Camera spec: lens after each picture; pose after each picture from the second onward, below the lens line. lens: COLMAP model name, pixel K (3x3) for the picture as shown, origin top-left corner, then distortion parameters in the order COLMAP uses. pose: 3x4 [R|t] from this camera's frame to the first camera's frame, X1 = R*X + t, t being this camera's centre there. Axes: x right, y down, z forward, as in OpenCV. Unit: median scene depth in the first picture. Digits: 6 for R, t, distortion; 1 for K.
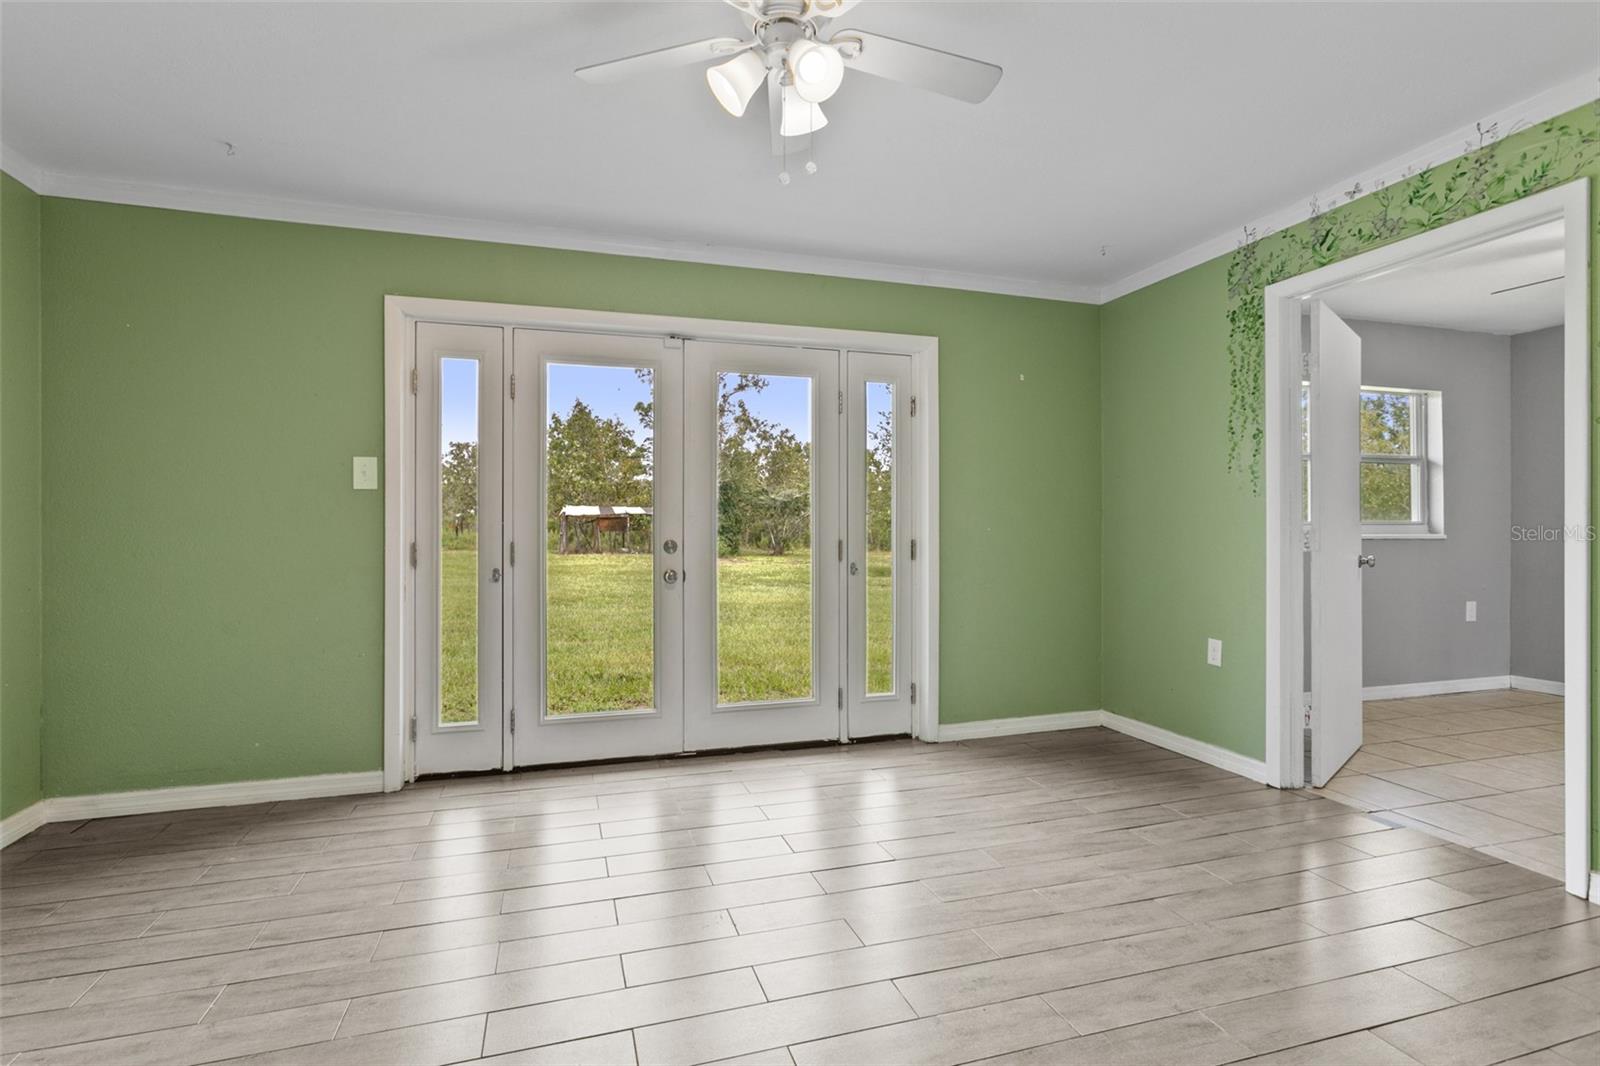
lens RADIAL K [[758.7, 0, 789.1], [0, 758.7, 531.8], [0, 0, 1]] dist [-0.002714, 0.001538]
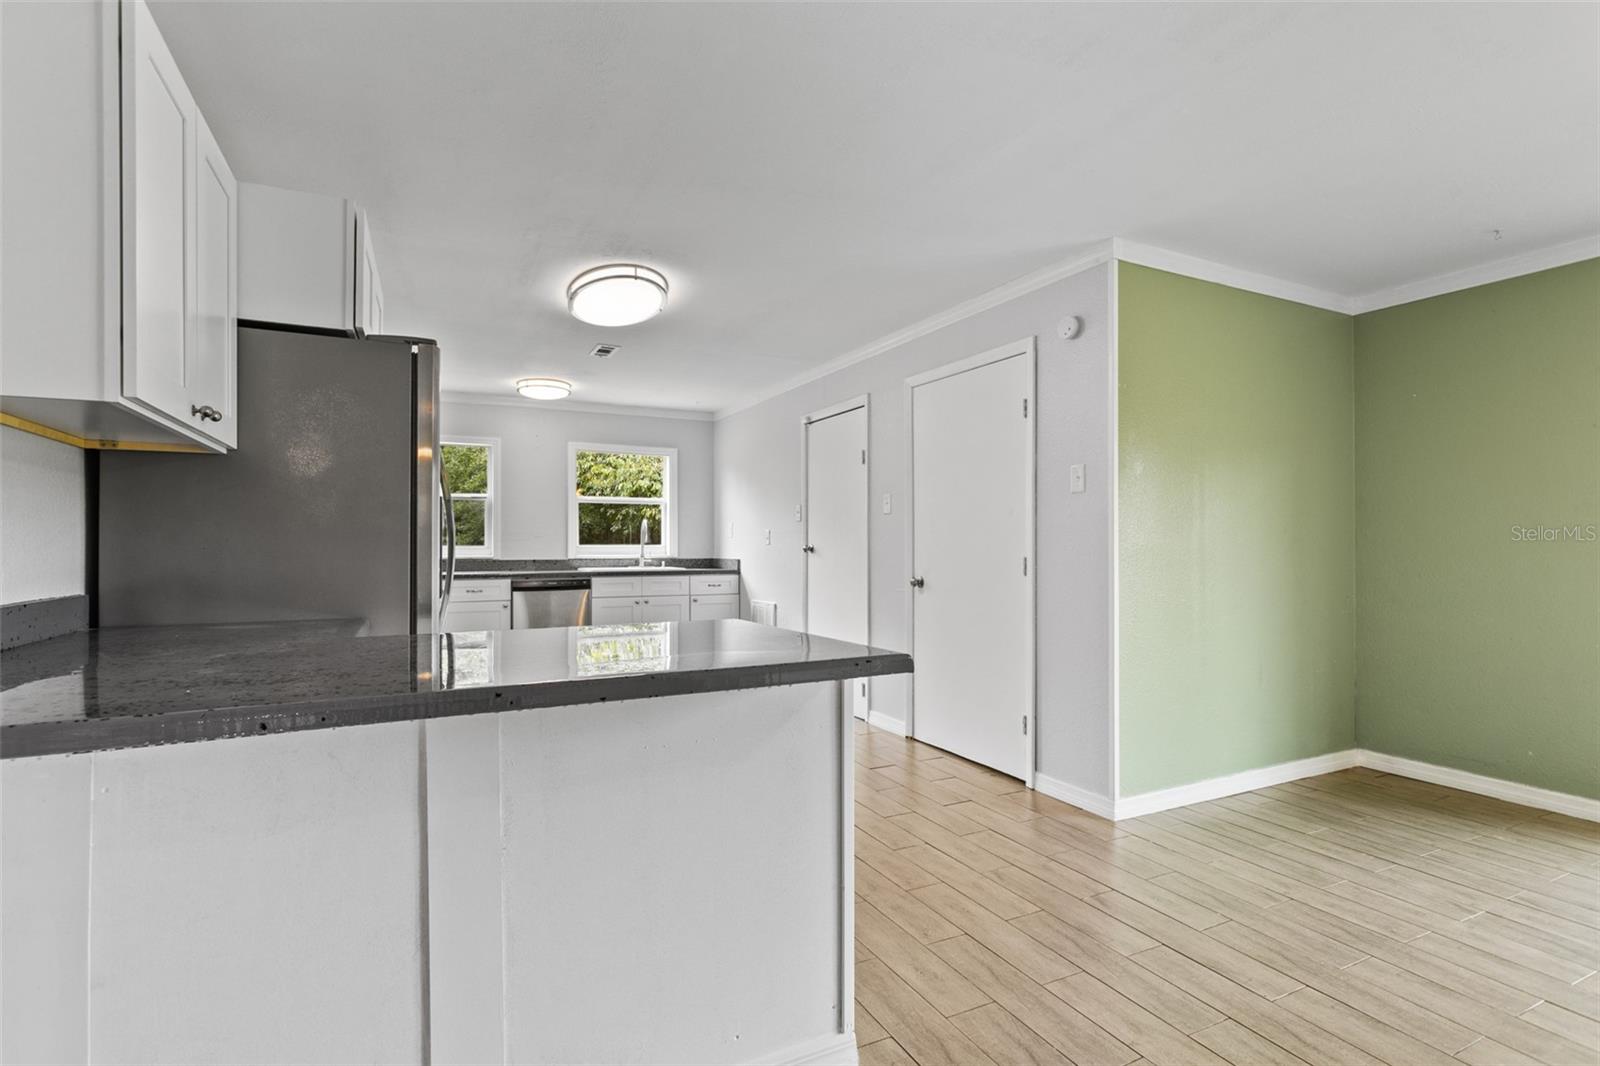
lens RADIAL K [[758.7, 0, 789.1], [0, 758.7, 531.8], [0, 0, 1]] dist [-0.002714, 0.001538]
pose [[0.154311, -0.016546, -0.987884, 0.207920], [-0.002926, 0.999848, -0.017203, -0.017304], [0.988018, 0.005546, 0.154239, -0.217454]]
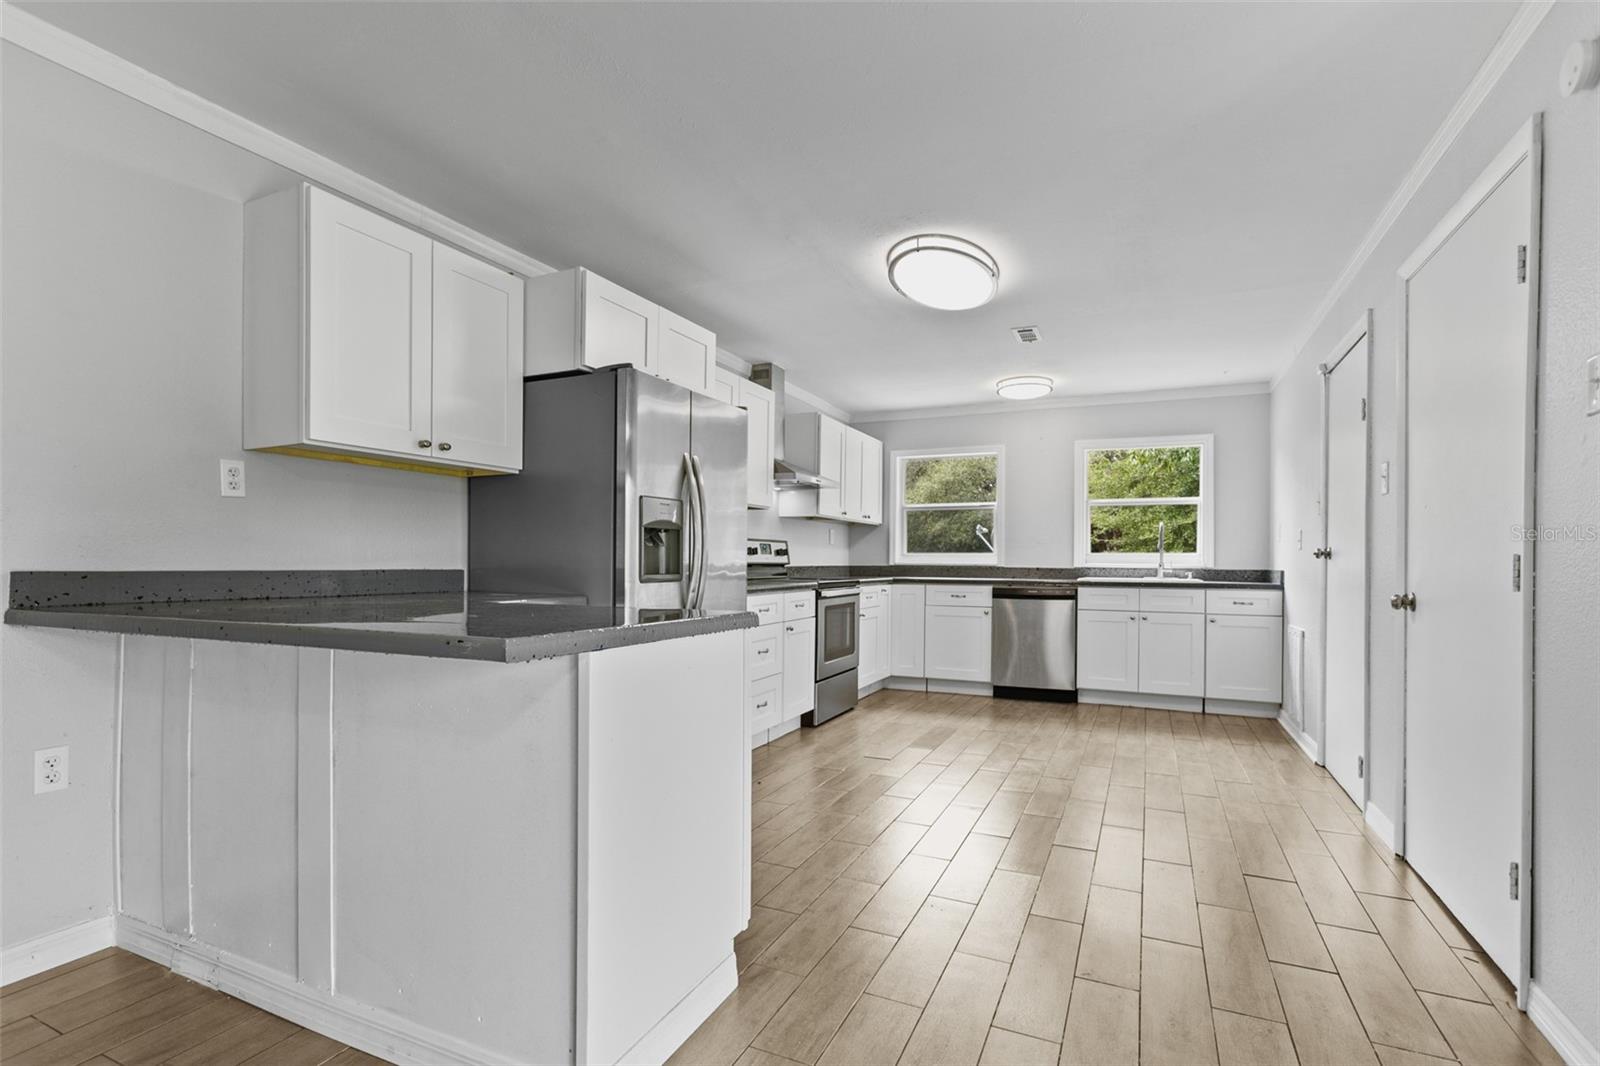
lens RADIAL K [[759.5, 0, 800.6], [0, 759.5, 556.5], [0, 0, 1]] dist [-0.028956, 0.021372]
pose [[-0.670782, -0.008059, -0.741611, -0.051785], [-0.008621, 0.999958, -0.003068, 0.007324], [0.741605, 0.004336, -0.670823, 0.273389]]
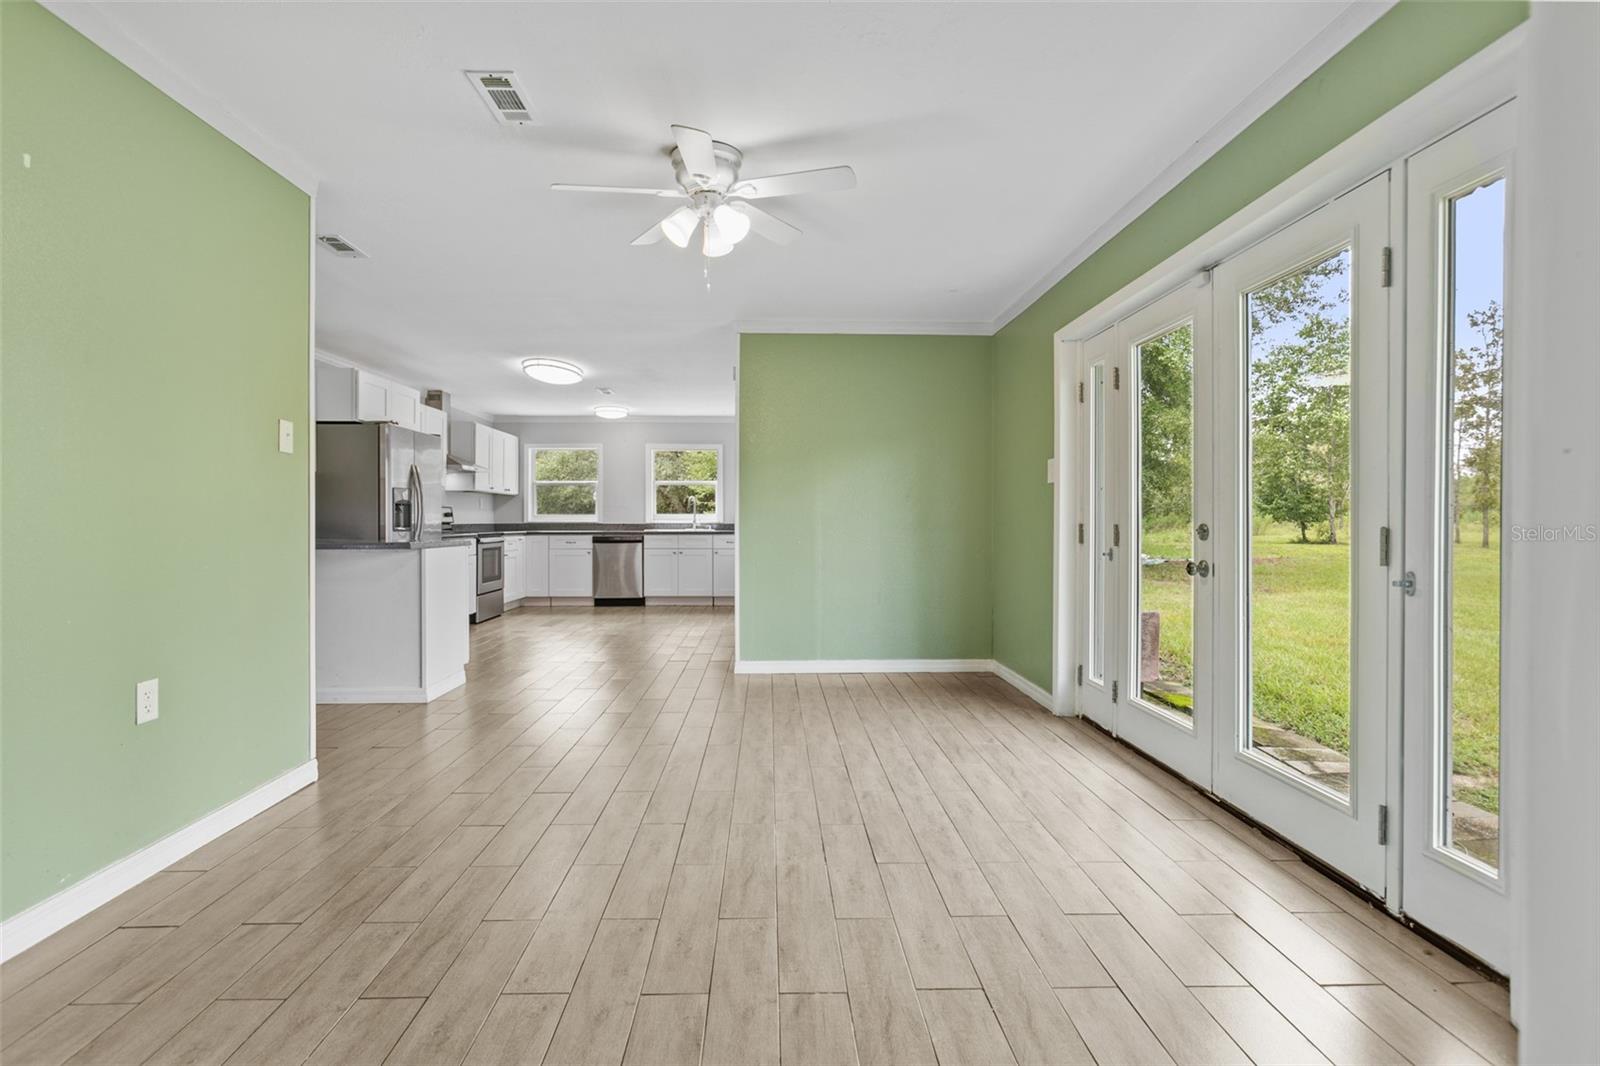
lens RADIAL K [[744.7, 0, 788.1], [0, 744.7, 528.2], [0, 0, 1]] dist [-0.015685, 0.000326]
pose [[-0.272549, 0.010130, -0.962089, 0.795404], [-0.001579, 0.999939, 0.010976, 0.008693], [0.962141, 0.004511, -0.272516, 0.872194]]
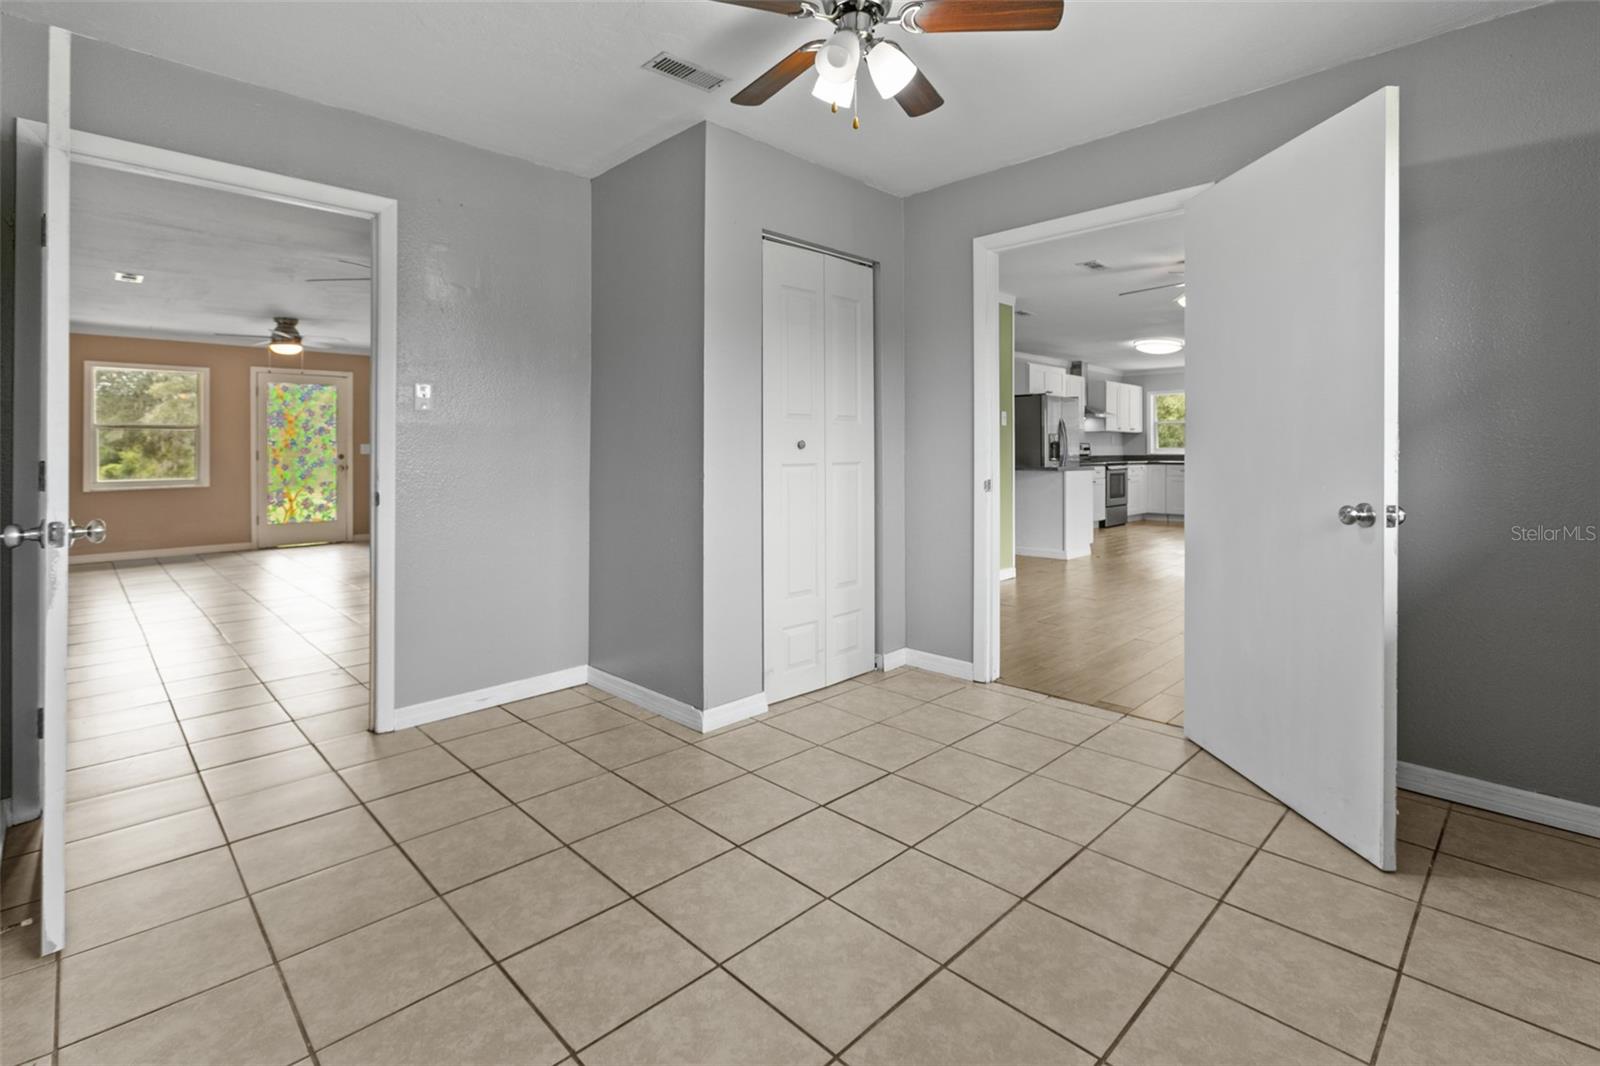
lens RADIAL K [[732.6, 0, 798.6], [0, 732.6, 446.6], [0, 0, 1]] dist [0.000937, 0.000352]
pose [[-0.889469, 0.000242, -0.456995, 1.471175], [0.002822, 0.999984, -0.004962, -0.005592], [0.456986, -0.005703, -0.889456, 1.526124]]
